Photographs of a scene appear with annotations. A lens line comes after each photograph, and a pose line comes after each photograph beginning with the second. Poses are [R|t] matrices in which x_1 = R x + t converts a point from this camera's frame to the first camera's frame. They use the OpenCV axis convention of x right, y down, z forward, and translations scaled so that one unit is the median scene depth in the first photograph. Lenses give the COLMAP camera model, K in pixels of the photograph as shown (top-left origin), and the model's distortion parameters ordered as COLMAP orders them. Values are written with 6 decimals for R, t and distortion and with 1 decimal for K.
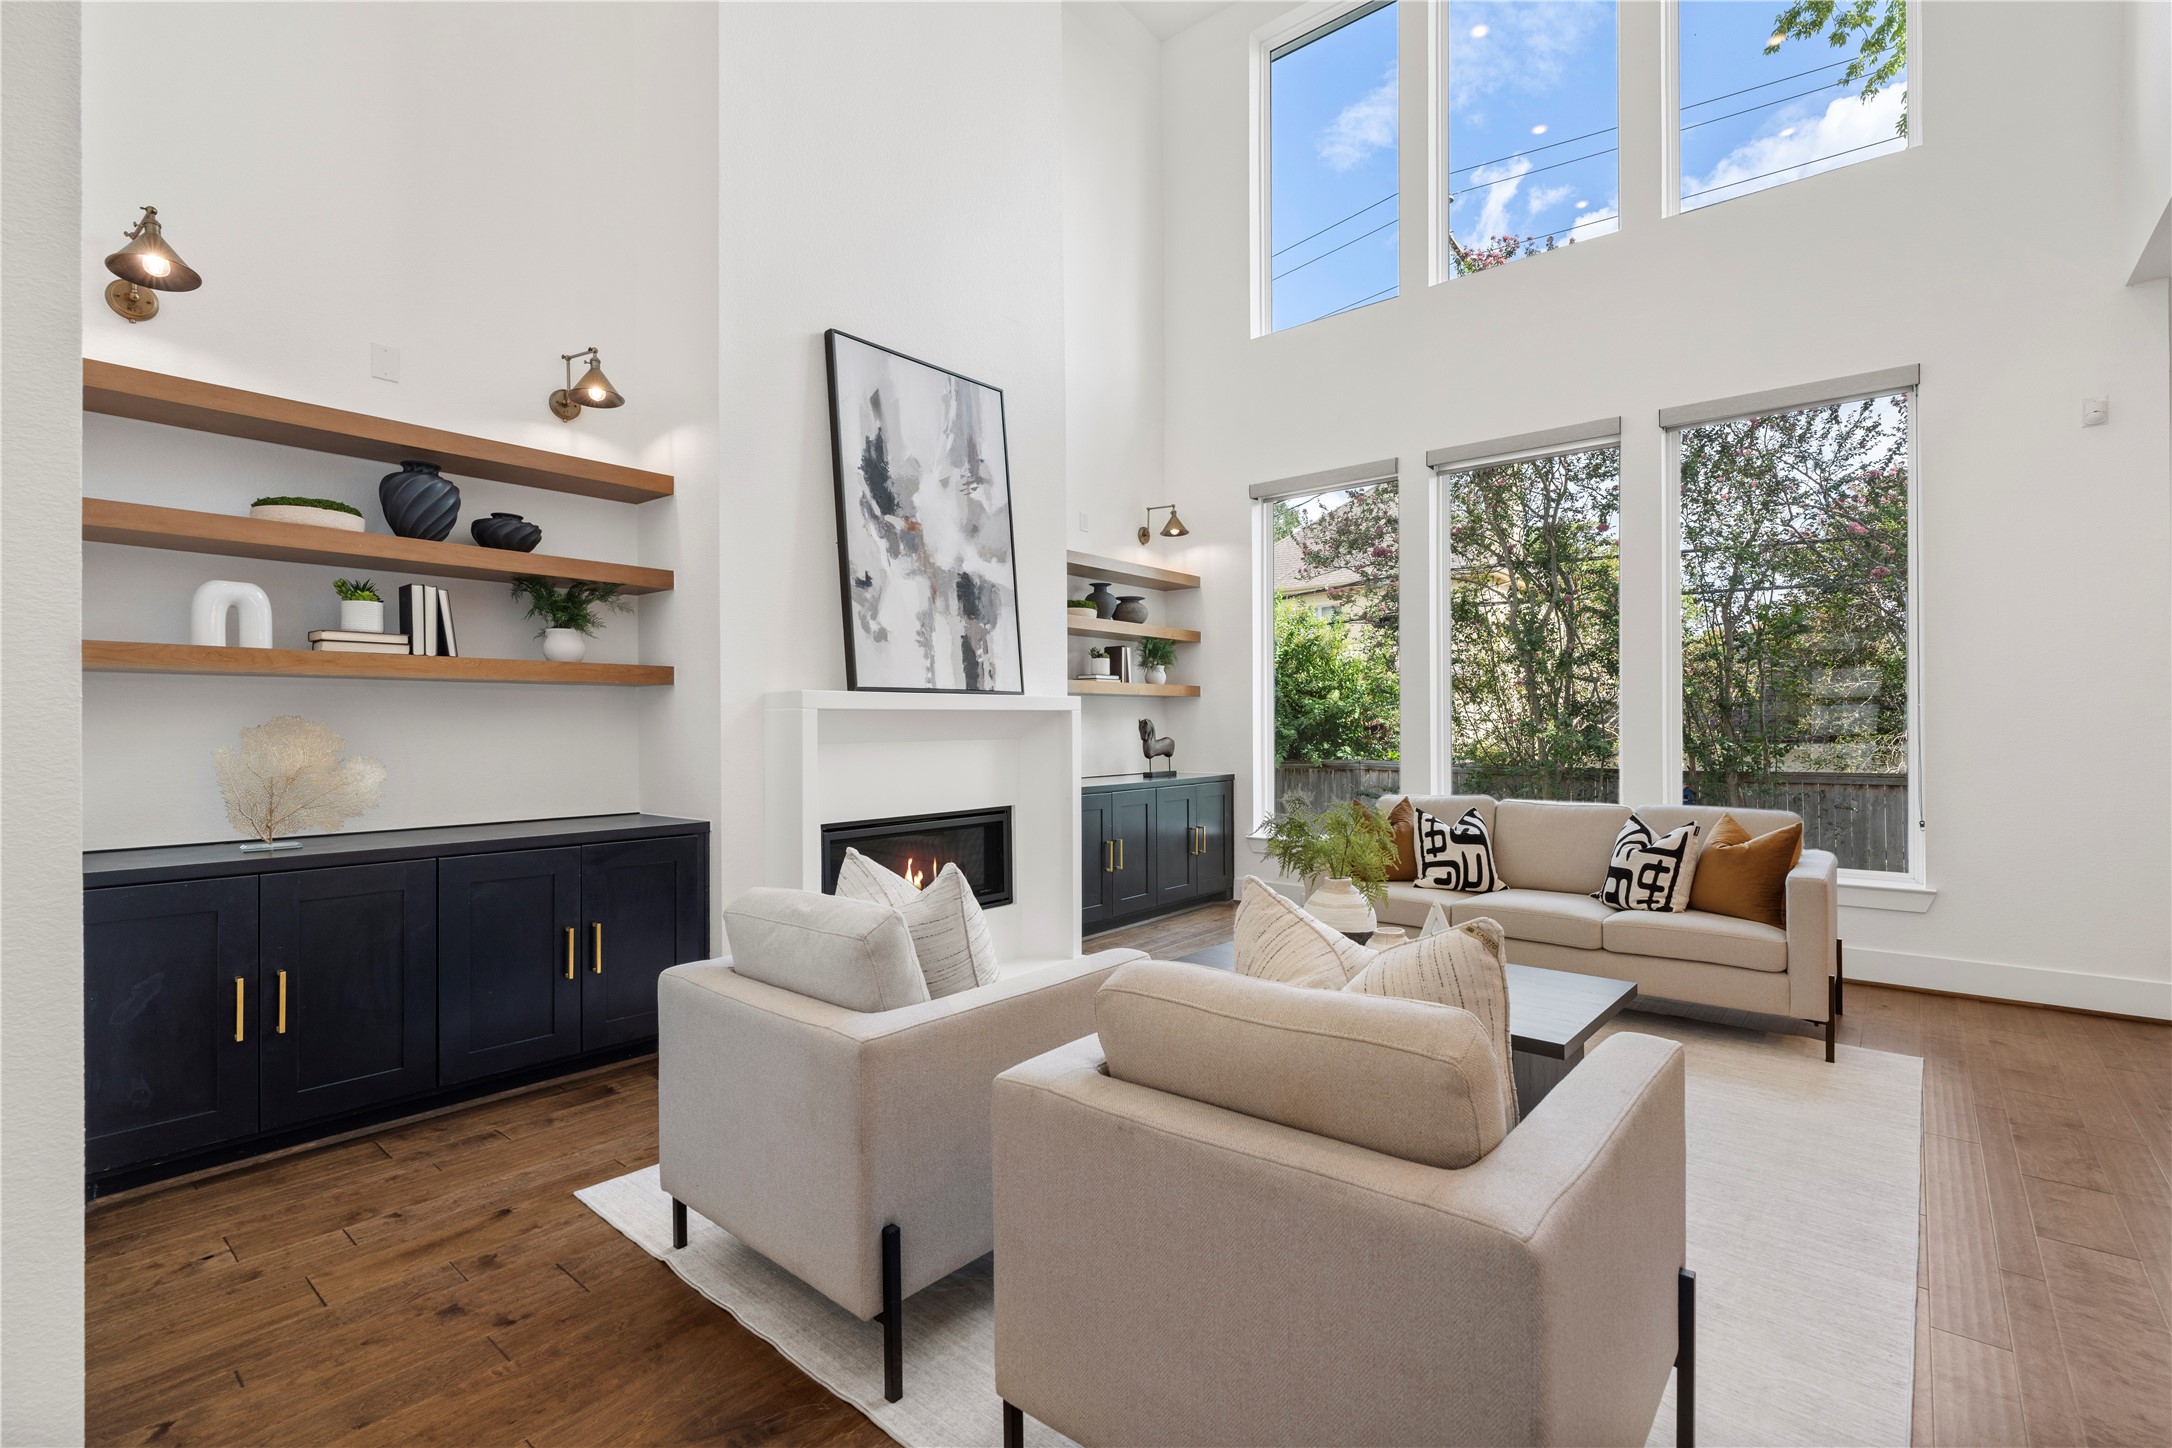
lens RADIAL K [[986.2, 0, 1107.1], [0, 986.2, 716.3], [0, 0, 1]] dist [-0.001167, 0.000162]
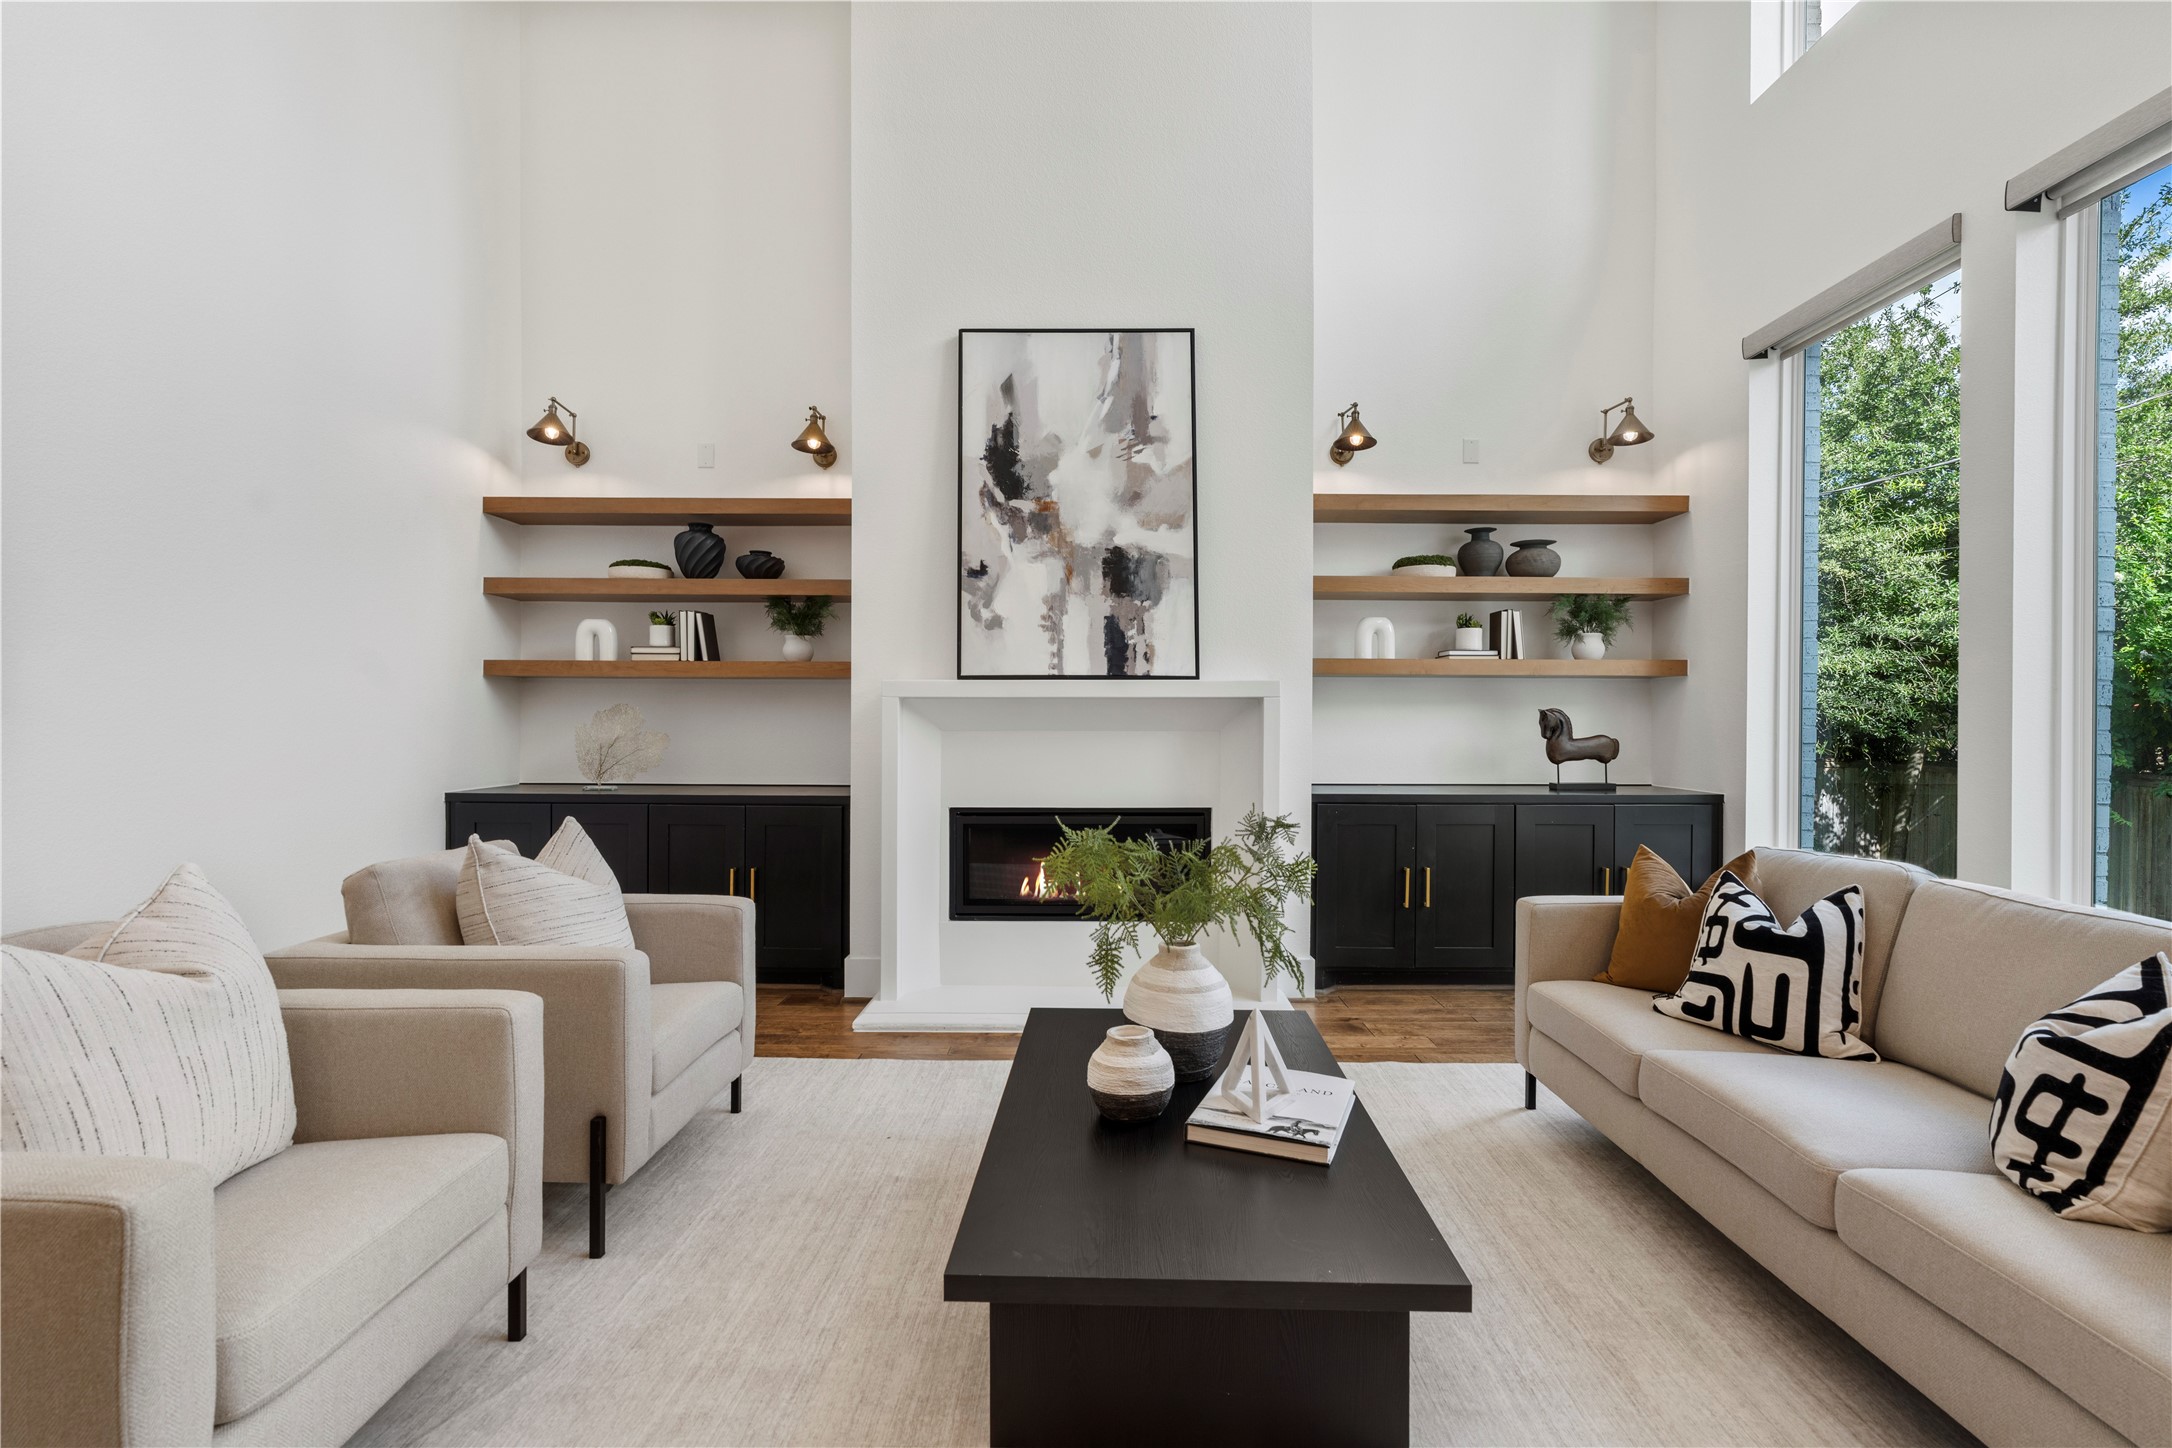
lens RADIAL K [[986.2, 0, 1099.9], [0, 986.2, 717.0], [0, 0, 1]] dist [-0.001167, 0.000162]
pose [[0.630057, 0.009804, -0.776487, 0.572103], [-0.000177, 0.999922, 0.012482, 0.000410], [0.776549, -0.007727, 0.630010, 0.425006]]
